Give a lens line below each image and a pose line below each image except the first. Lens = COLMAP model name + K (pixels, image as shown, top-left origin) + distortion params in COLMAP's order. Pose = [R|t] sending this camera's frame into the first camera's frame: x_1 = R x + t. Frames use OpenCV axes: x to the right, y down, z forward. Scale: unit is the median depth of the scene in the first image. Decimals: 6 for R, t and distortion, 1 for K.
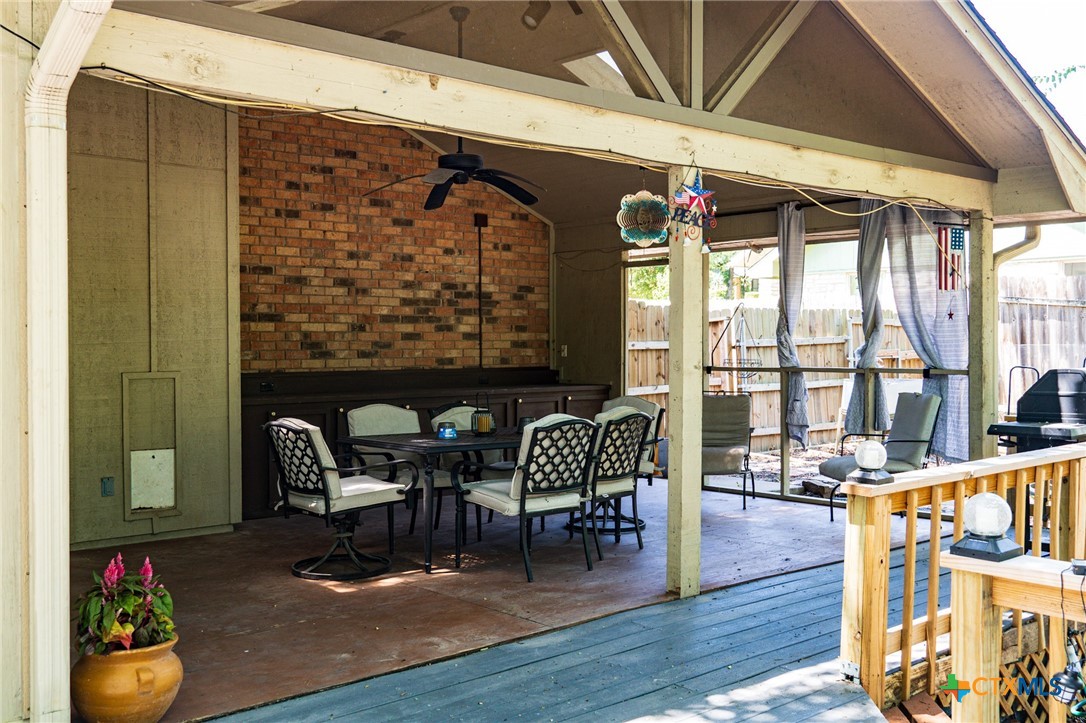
lens RADIAL K [[1069.0, 0, 543.9], [0, 1069.0, 361.1], [0, 0, 1]] dist [0.022635, 0.000000]
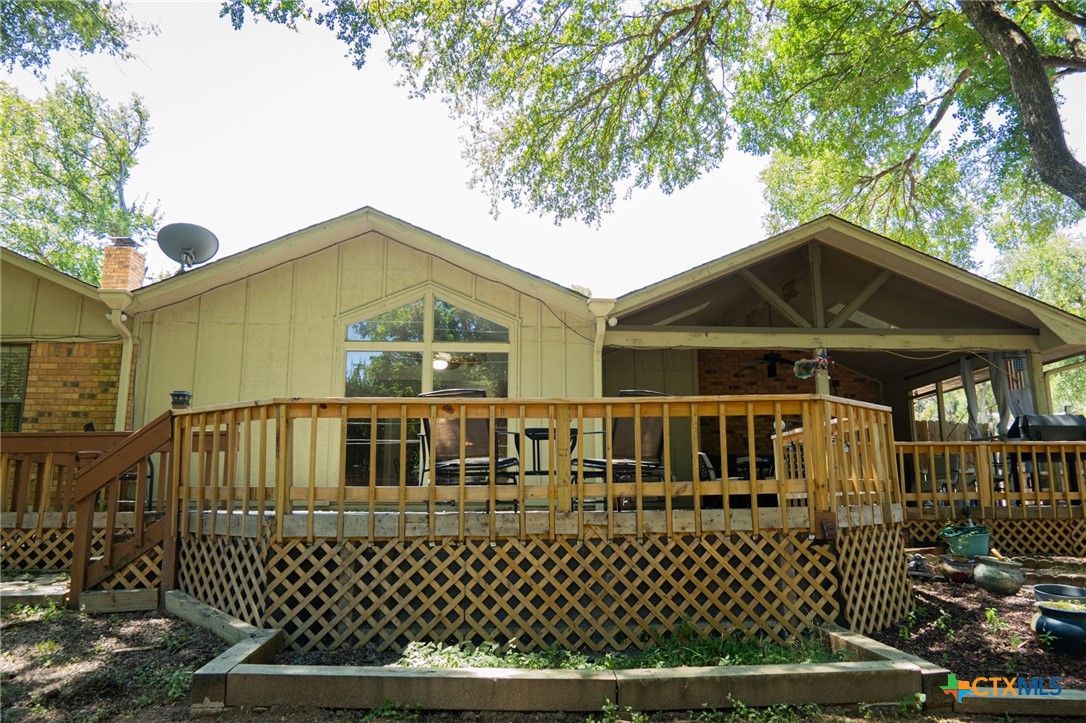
lens RADIAL K [[807.7, 0, 539.7], [0, 807.7, 362.9], [0, 0, 1]] dist [-0.006665, -0.016073]
pose [[0.780243, -0.121117, -0.613638, 0.834970], [-0.014628, 0.977271, -0.211489, 0.300911], [0.625305, 0.173990, 0.760737, -1.008622]]
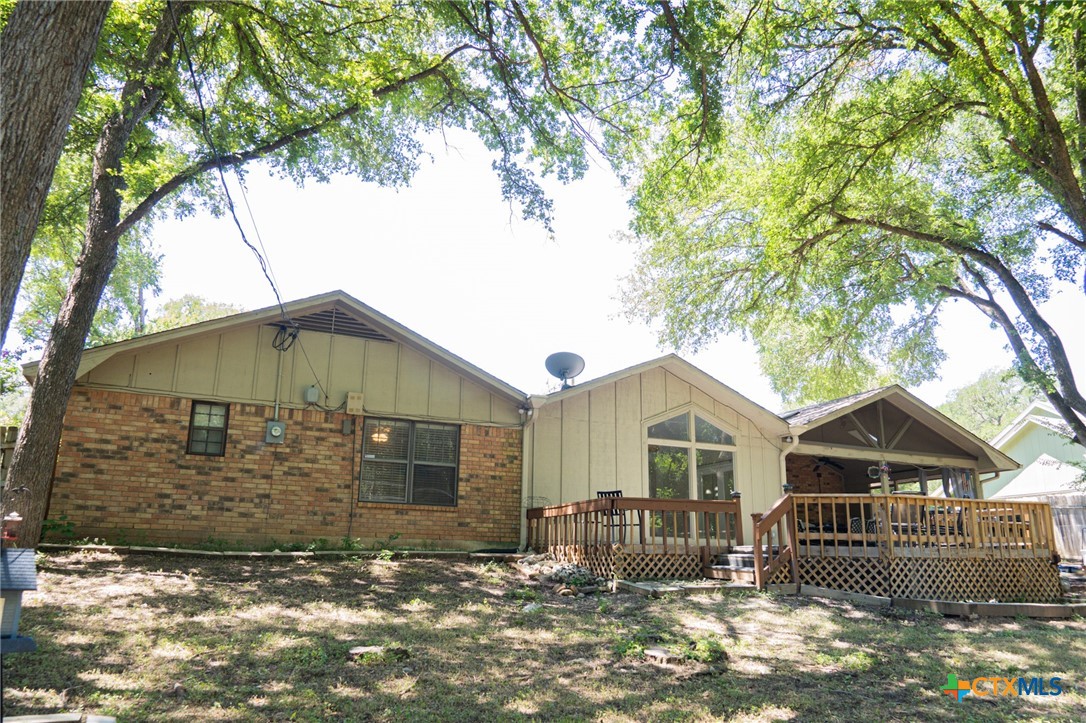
lens RADIAL K [[807.7, 0, 546.2], [0, 807.7, 362.2], [0, 0, 1]] dist [-0.006665, -0.016073]
pose [[0.956083, -0.063074, -0.286228, -0.244274], [-0.019300, 0.960902, -0.276215, 0.416573], [0.292459, 0.269608, 0.917485, -2.852462]]
